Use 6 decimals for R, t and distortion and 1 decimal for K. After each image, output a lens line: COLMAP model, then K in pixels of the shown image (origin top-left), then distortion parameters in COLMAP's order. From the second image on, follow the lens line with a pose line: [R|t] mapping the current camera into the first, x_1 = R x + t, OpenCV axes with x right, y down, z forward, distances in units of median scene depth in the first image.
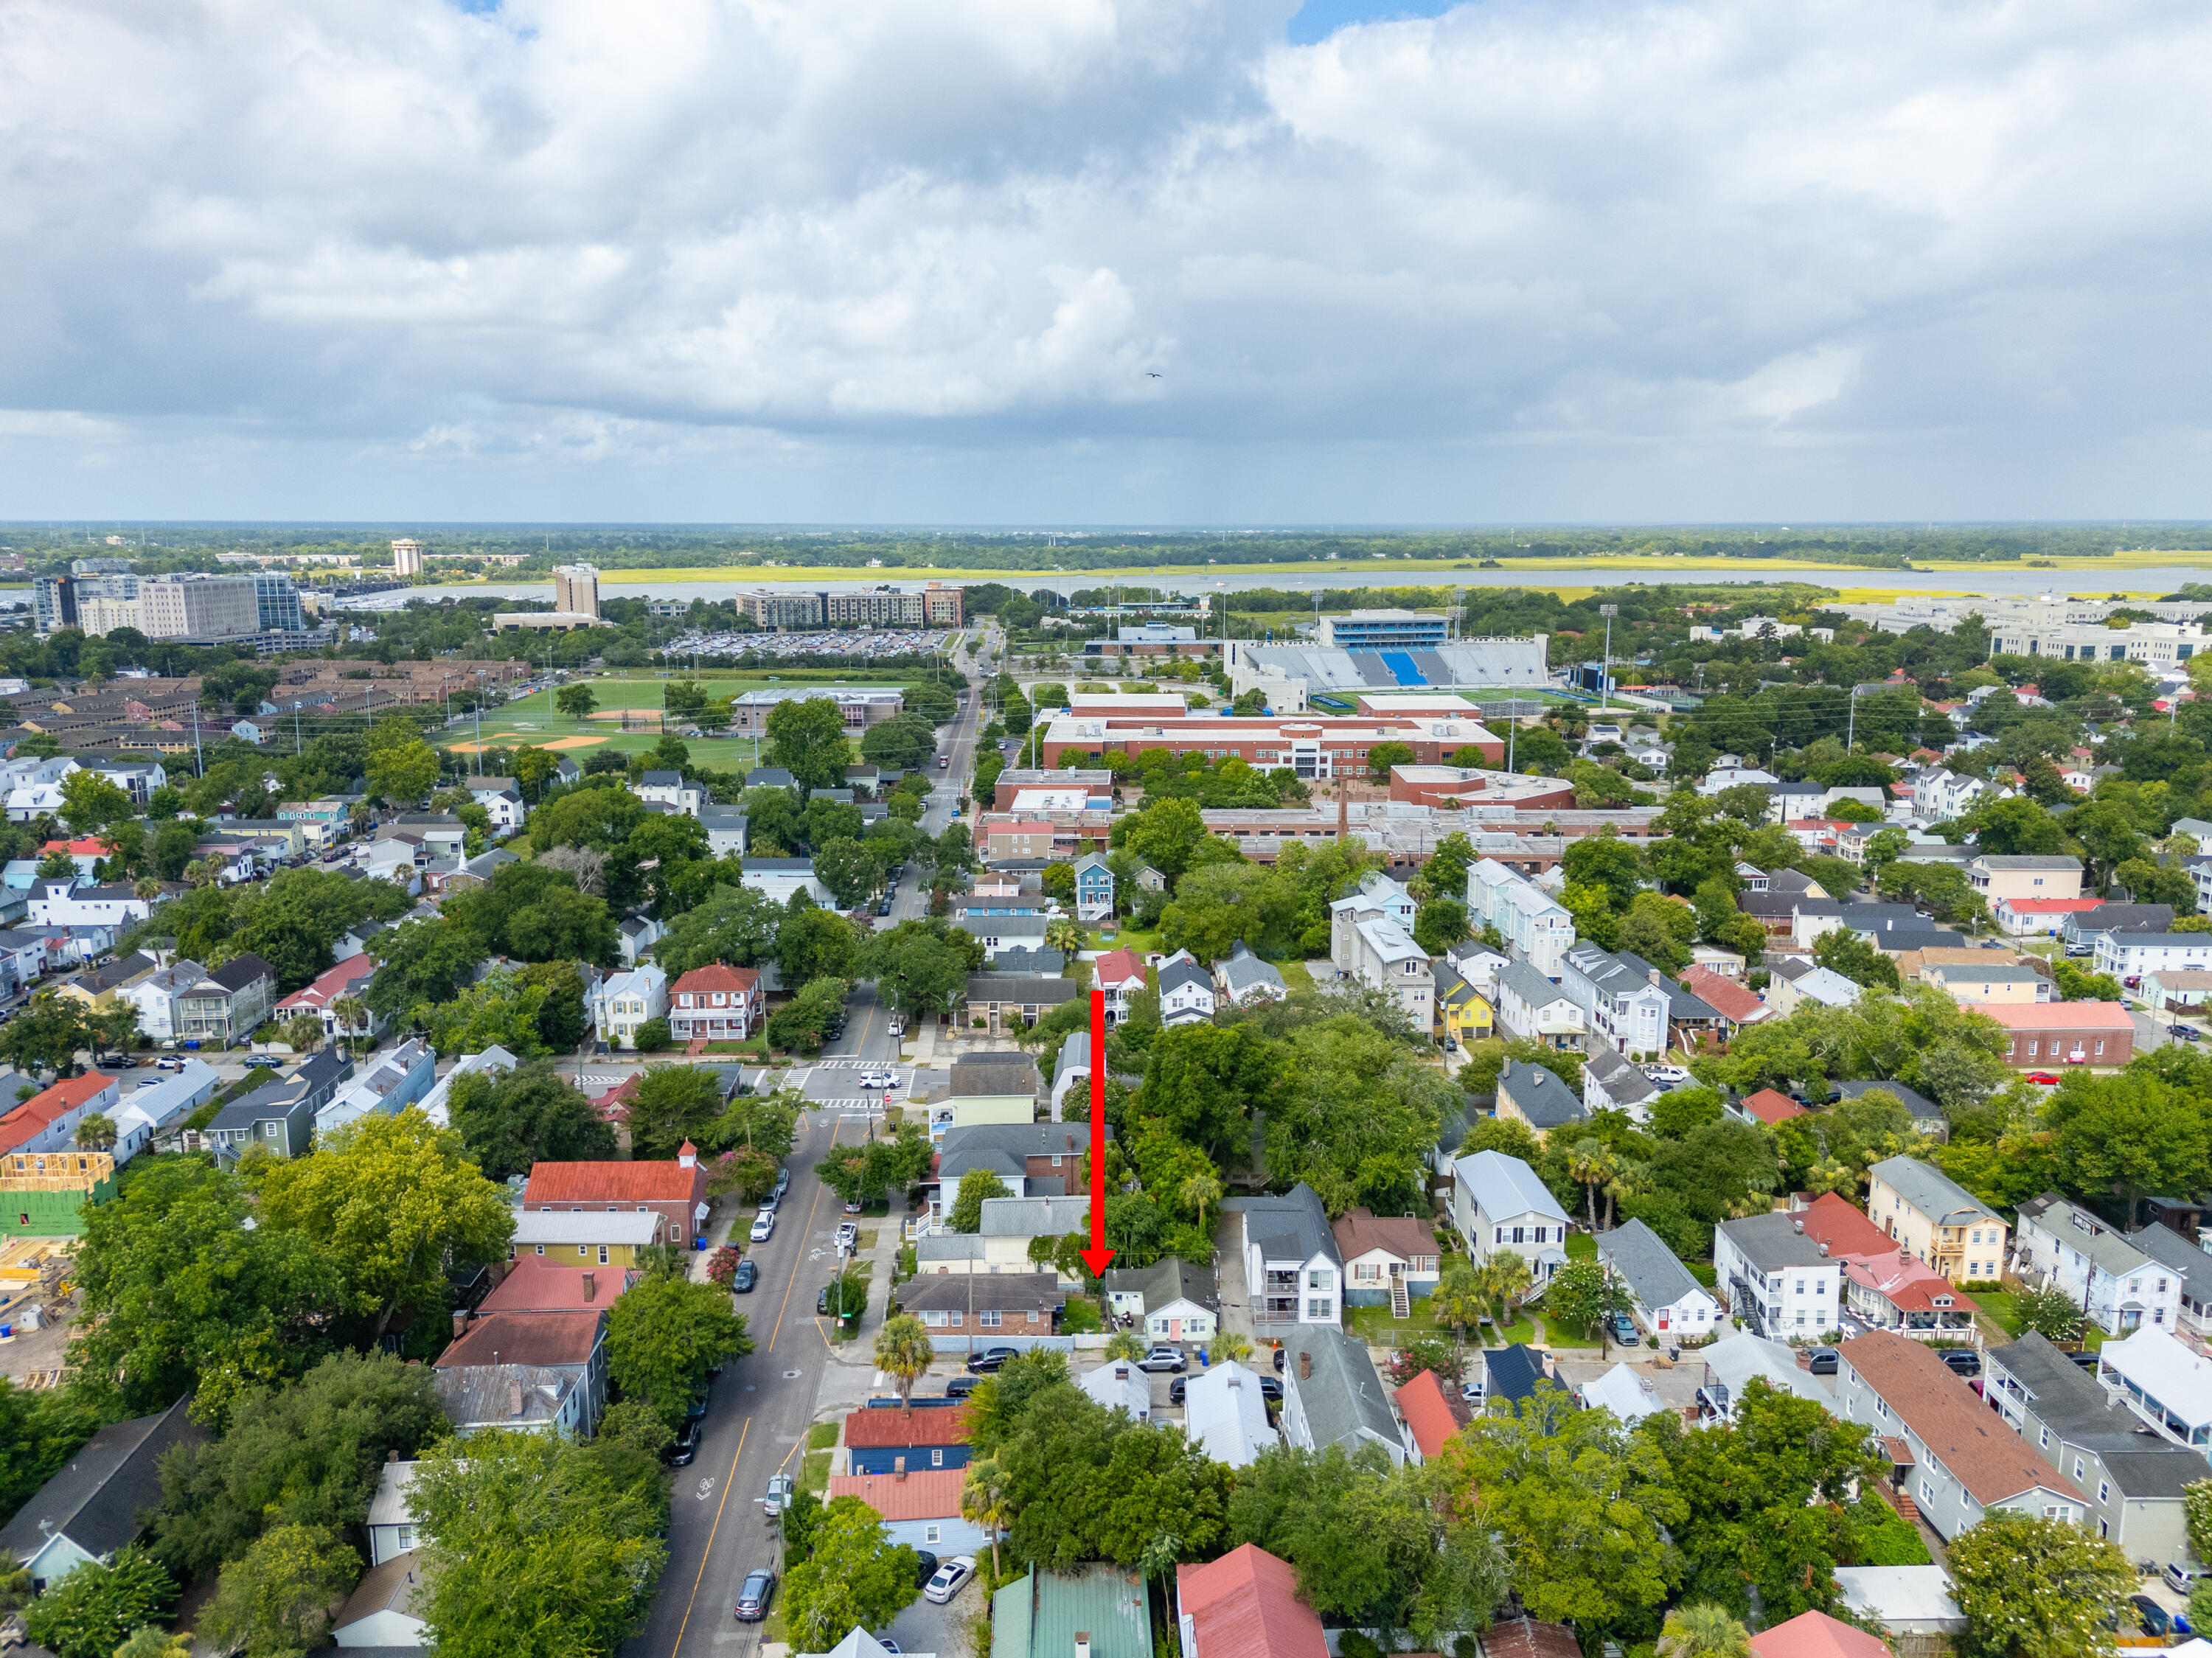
lens RADIAL K [[1631.5, 0, 1106.0], [0, 1631.5, 829.0], [0, 0, 1]] dist [0.086126, -0.073659]
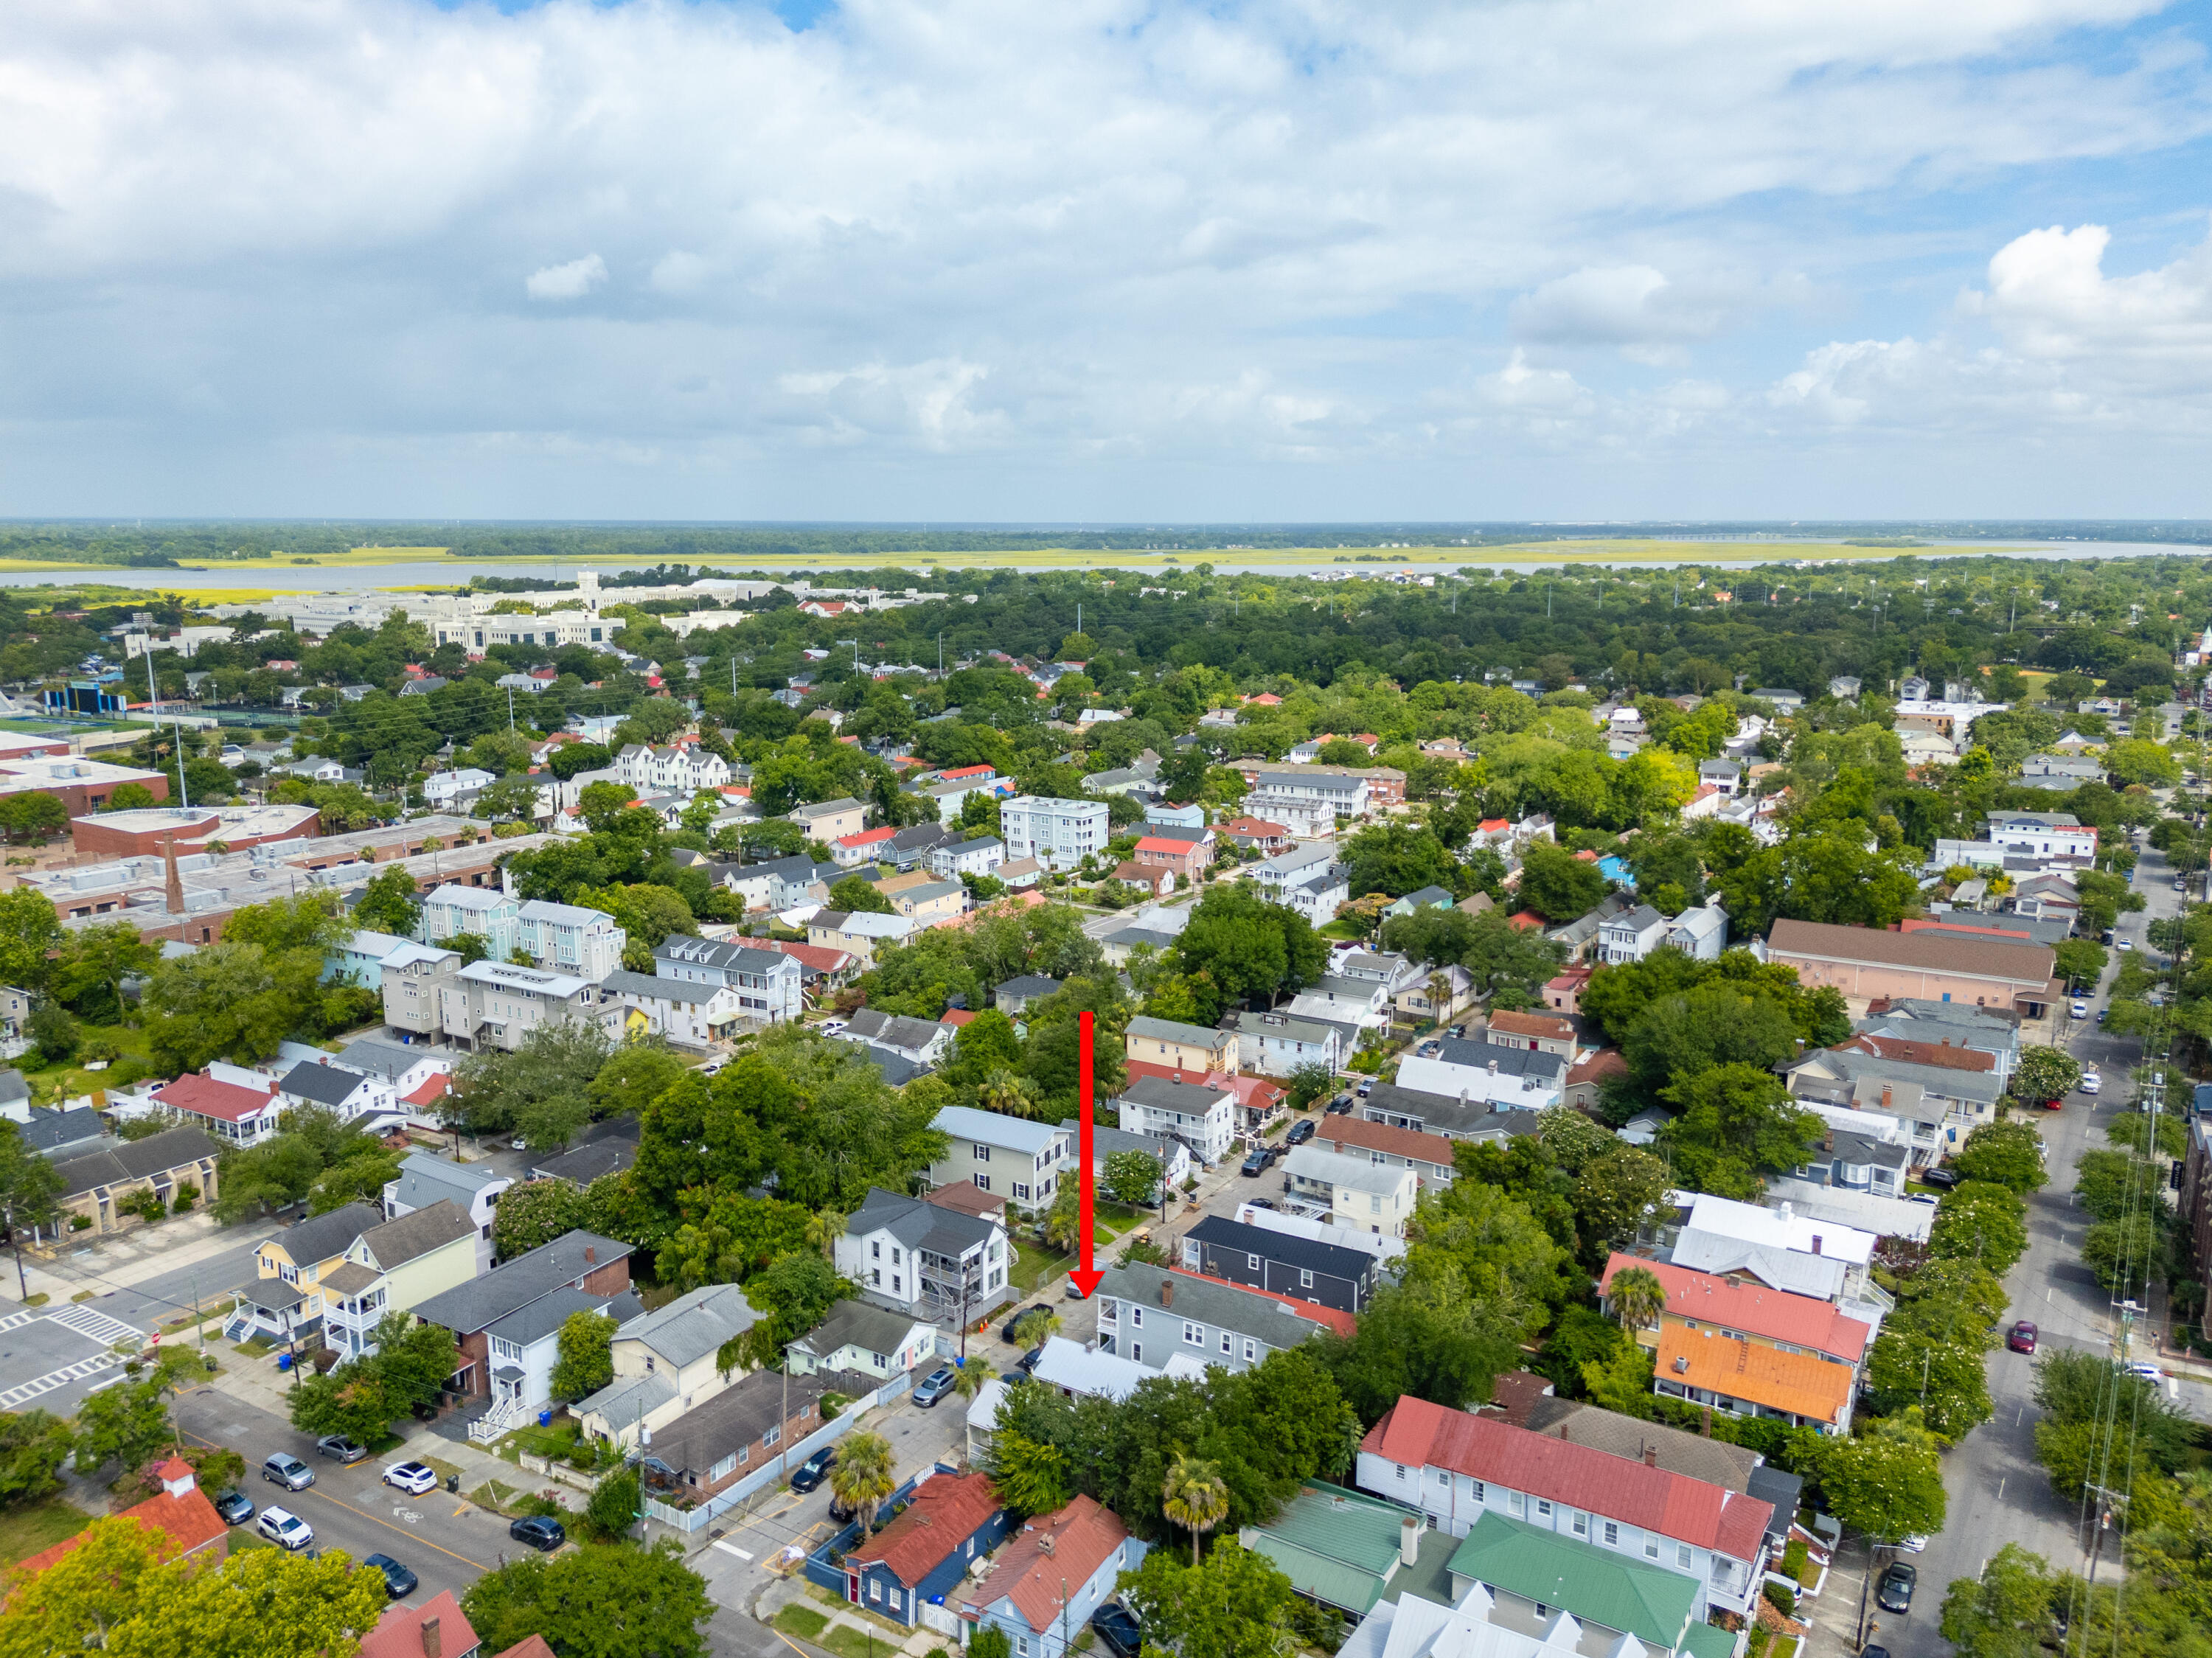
lens RADIAL K [[1631.5, 0, 1106.0], [0, 1631.5, 829.0], [0, 0, 1]] dist [0.086126, -0.073659]
pose [[0.543464, -0.155600, 0.824885, -0.321496], [0.154383, 0.984435, 0.083984, -0.033346], [-0.825114, 0.081706, 0.559027, 0.165265]]
